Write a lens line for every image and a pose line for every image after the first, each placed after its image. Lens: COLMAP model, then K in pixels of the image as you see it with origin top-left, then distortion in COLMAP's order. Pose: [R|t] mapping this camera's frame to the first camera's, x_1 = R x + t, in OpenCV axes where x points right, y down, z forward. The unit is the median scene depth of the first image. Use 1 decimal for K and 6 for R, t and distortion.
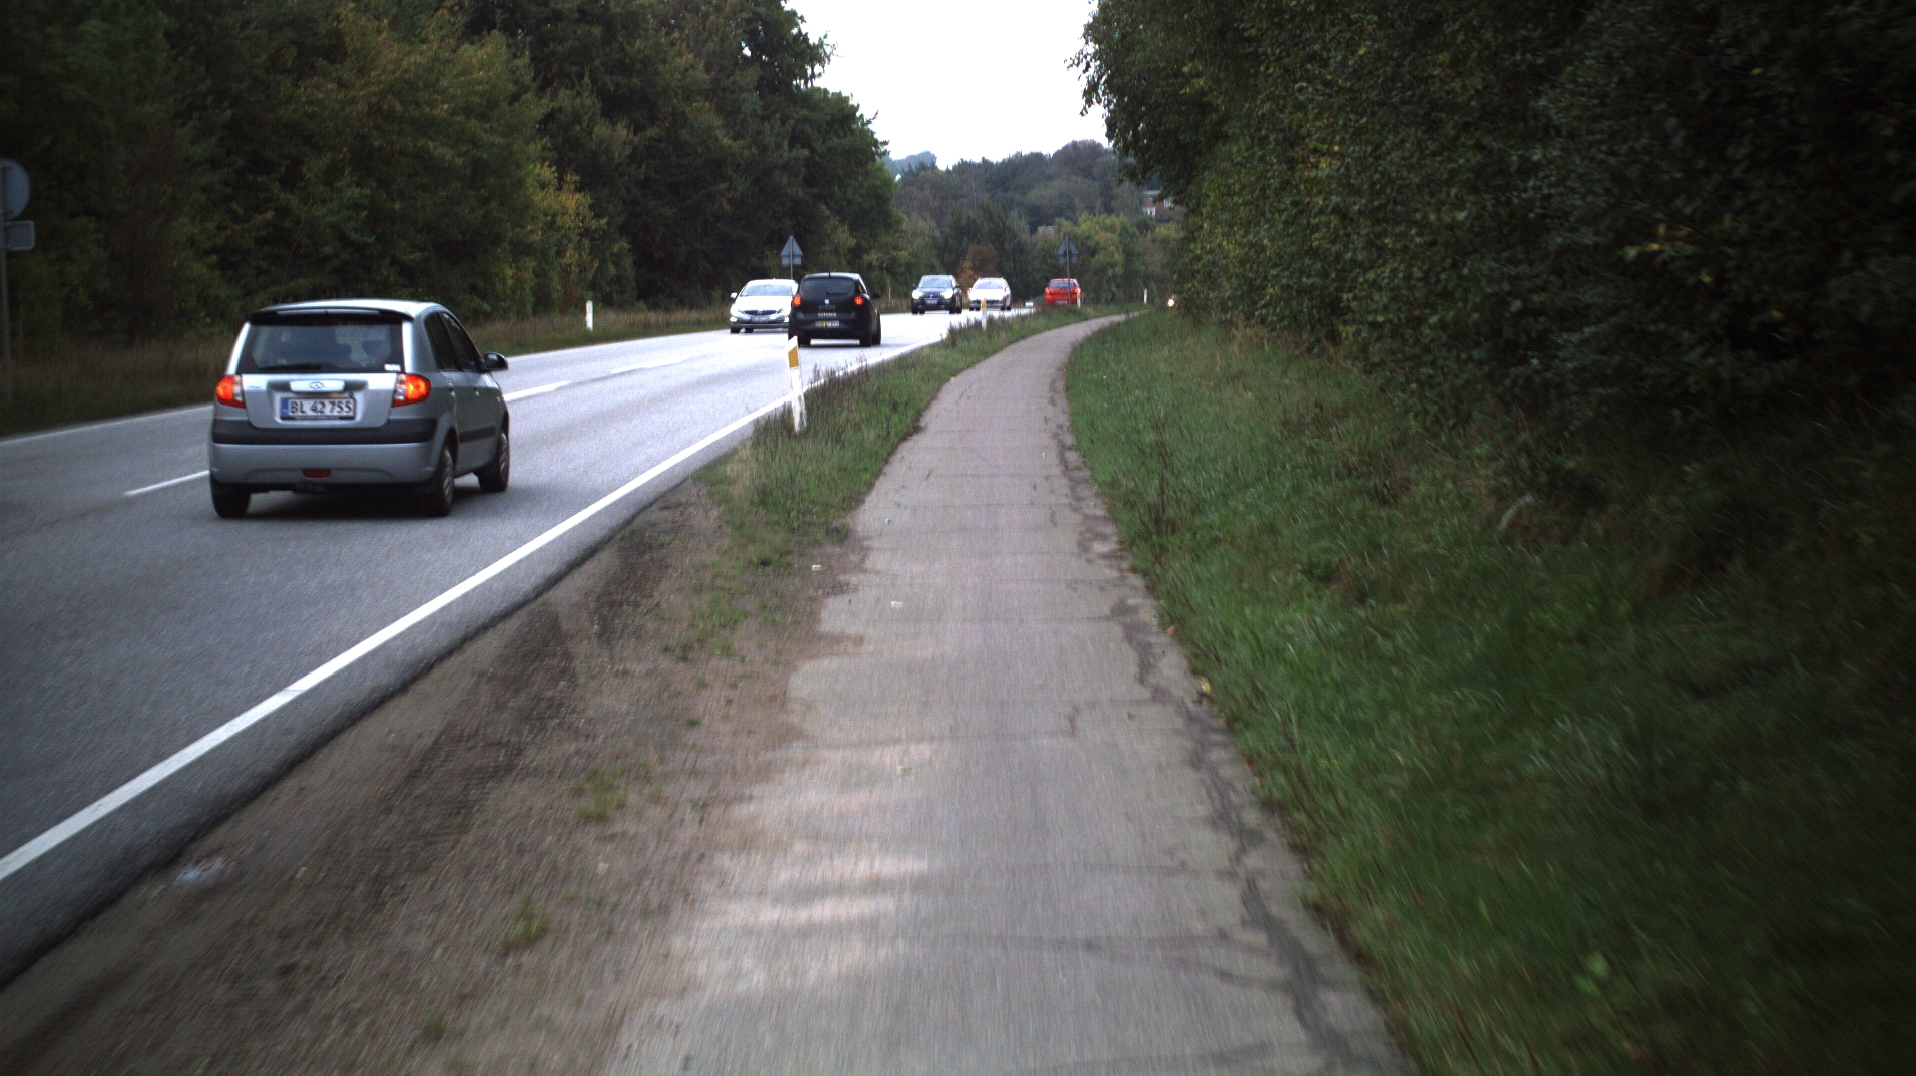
lens RADIAL K [[8466.0, 0, 965.7], [0, 8466.0, 524.6], [0, 0, 1]] dist [-1.851497, 0.000000]
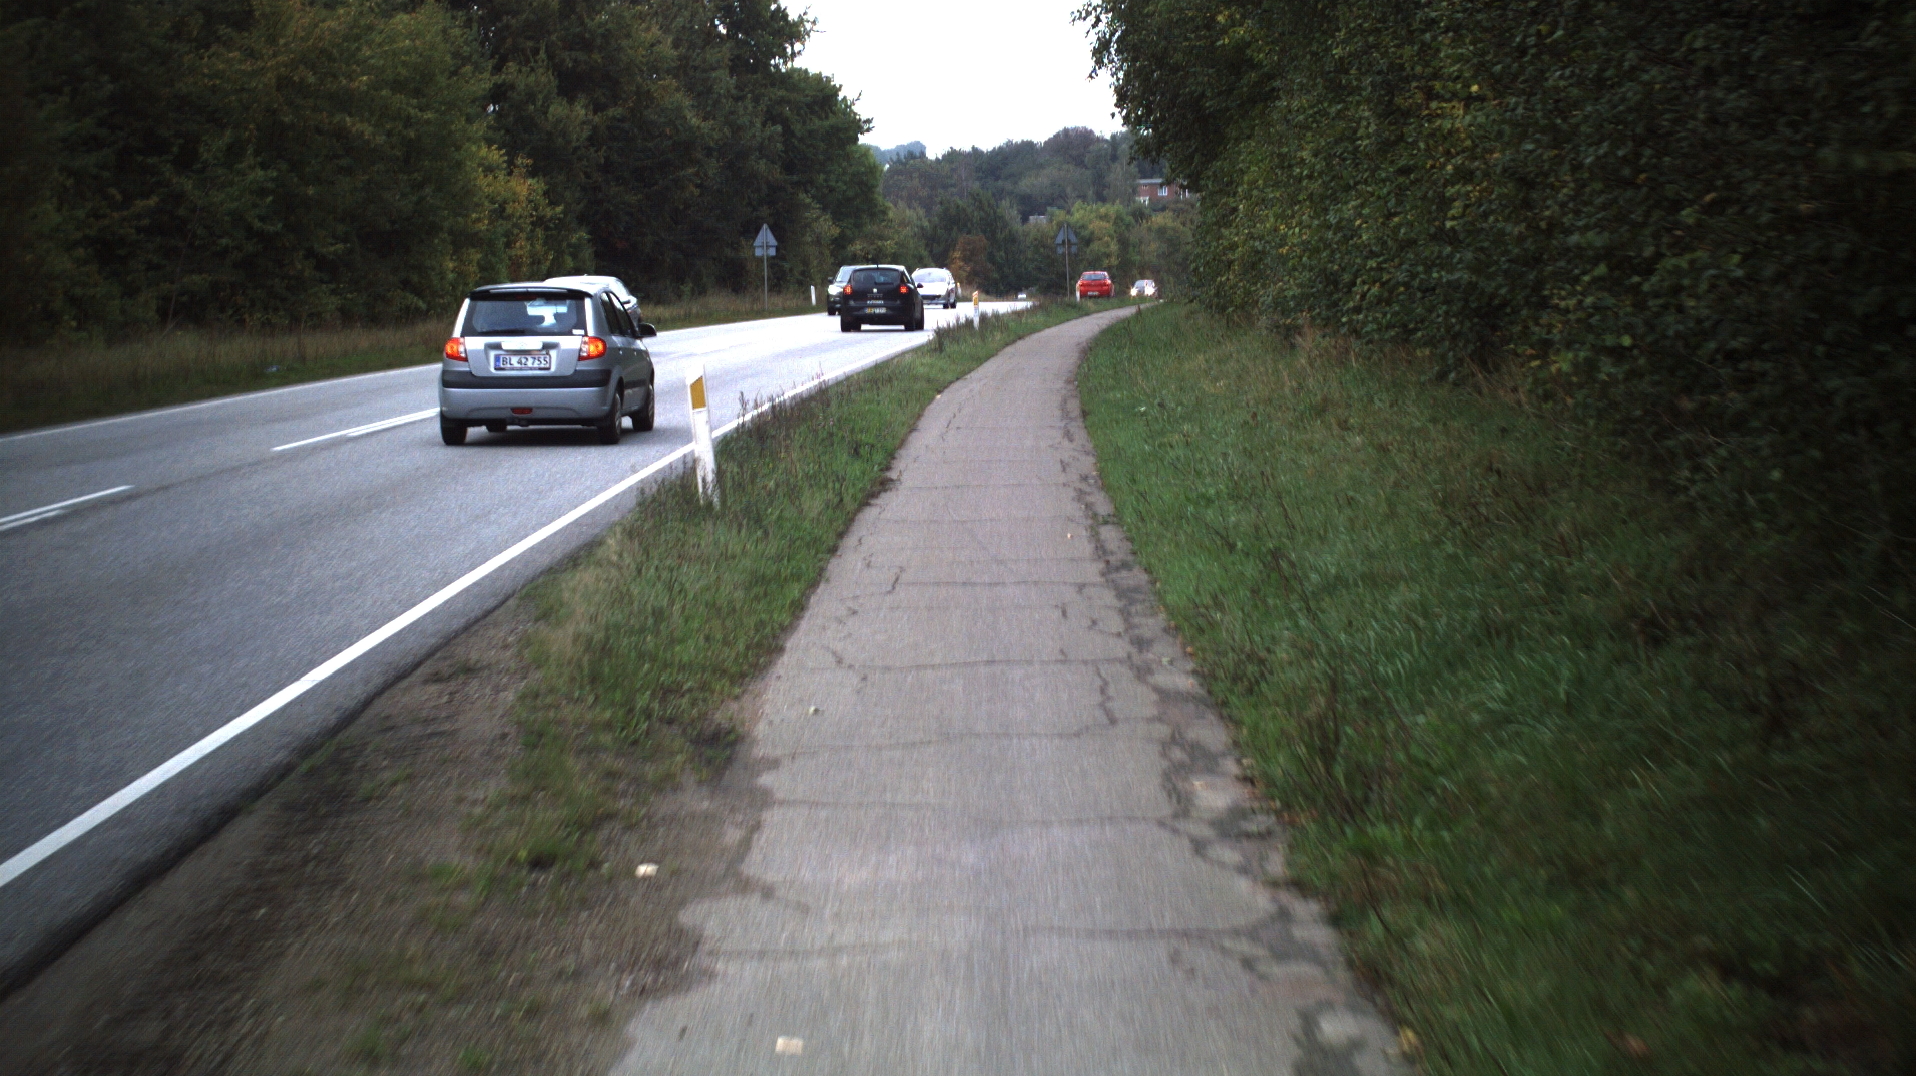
lens RADIAL K [[8471.5, 0, 968.5], [0, 8471.5, 535.1], [0, 0, 1]] dist [-1.778414, 0.000000]
pose [[0.999994, -0.003159, 0.001391, 0.000124], [0.003156, 0.999992, 0.002350, -0.004790], [-0.001398, -0.002346, 0.999996, 0.156646]]
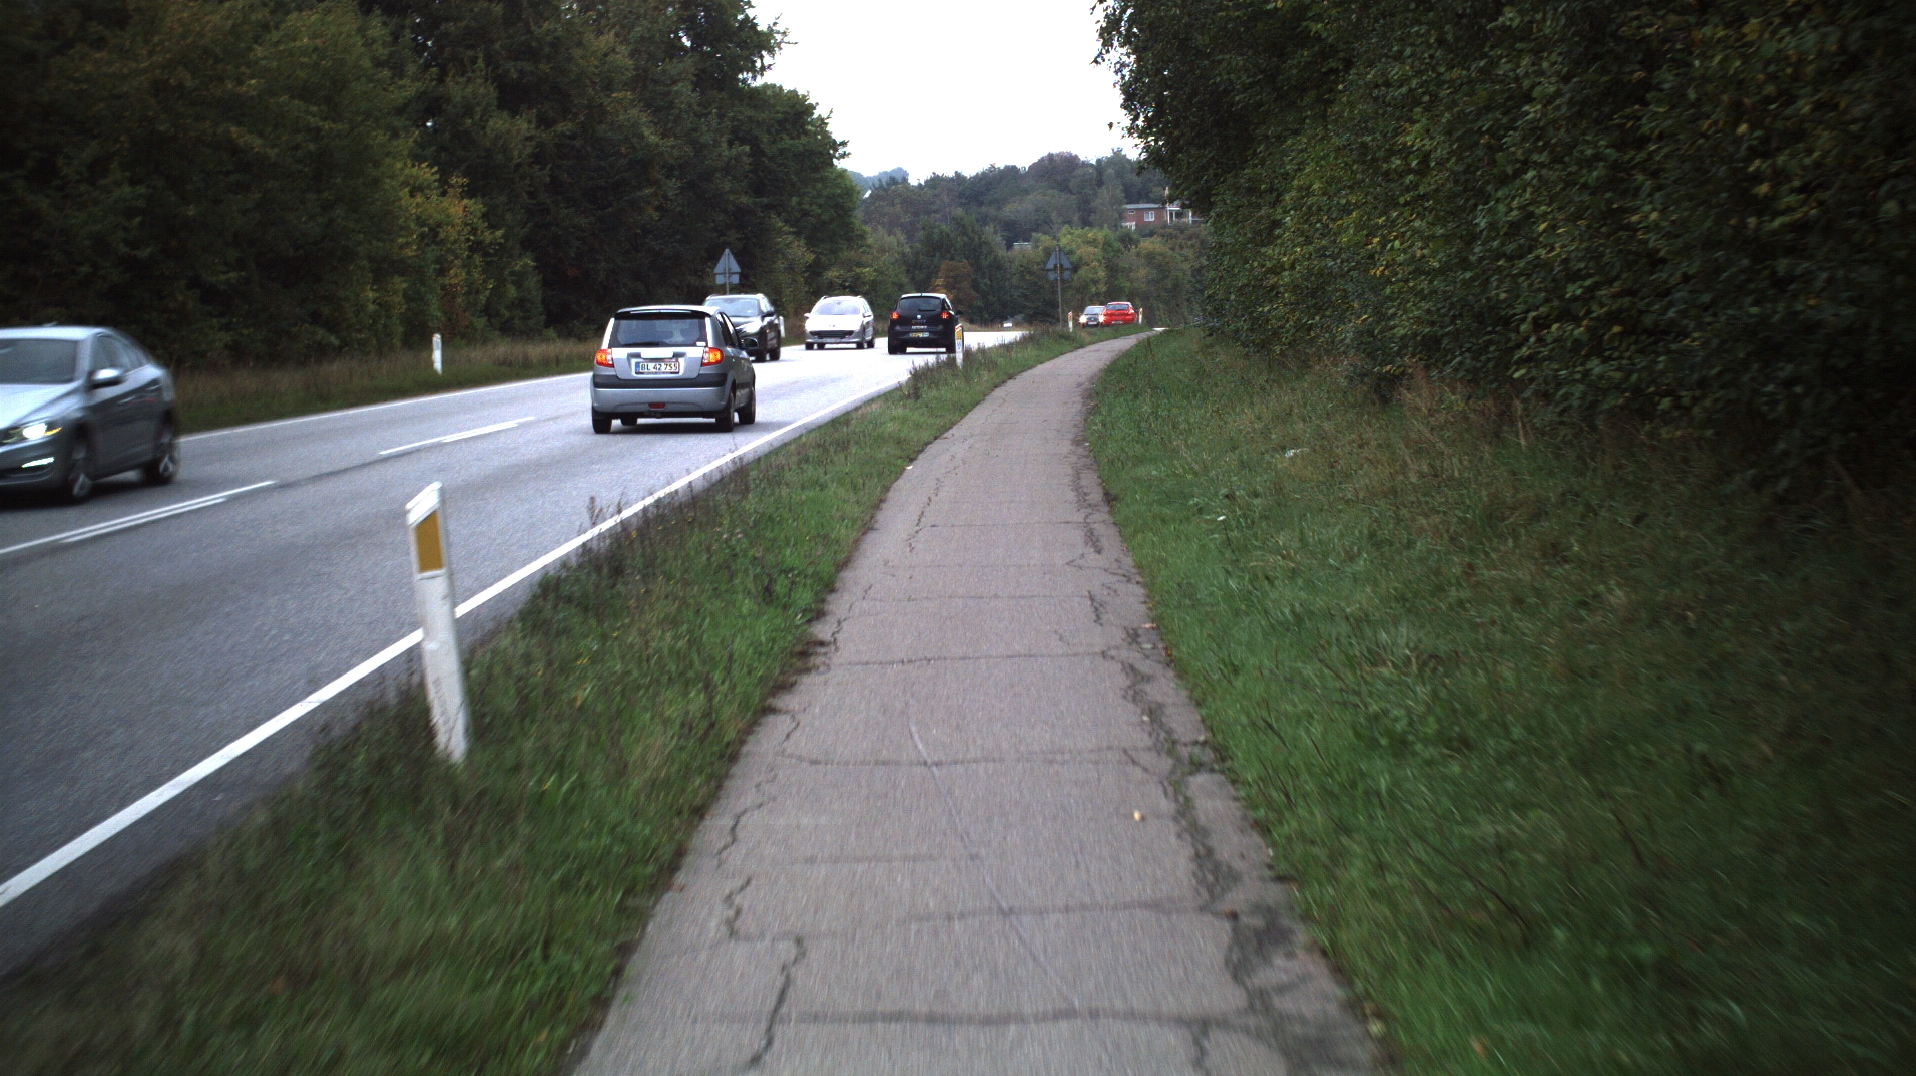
lens RADIAL K [[8471.5, 0, 950.4], [0, 8471.5, 544.9], [0, 0, 1]] dist [-1.778414, 0.000000]
pose [[0.999972, -0.007390, 0.001087, 0.000566], [0.007390, 0.999973, 0.000241, -0.009445], [-0.001089, -0.000233, 0.999999, 0.313046]]
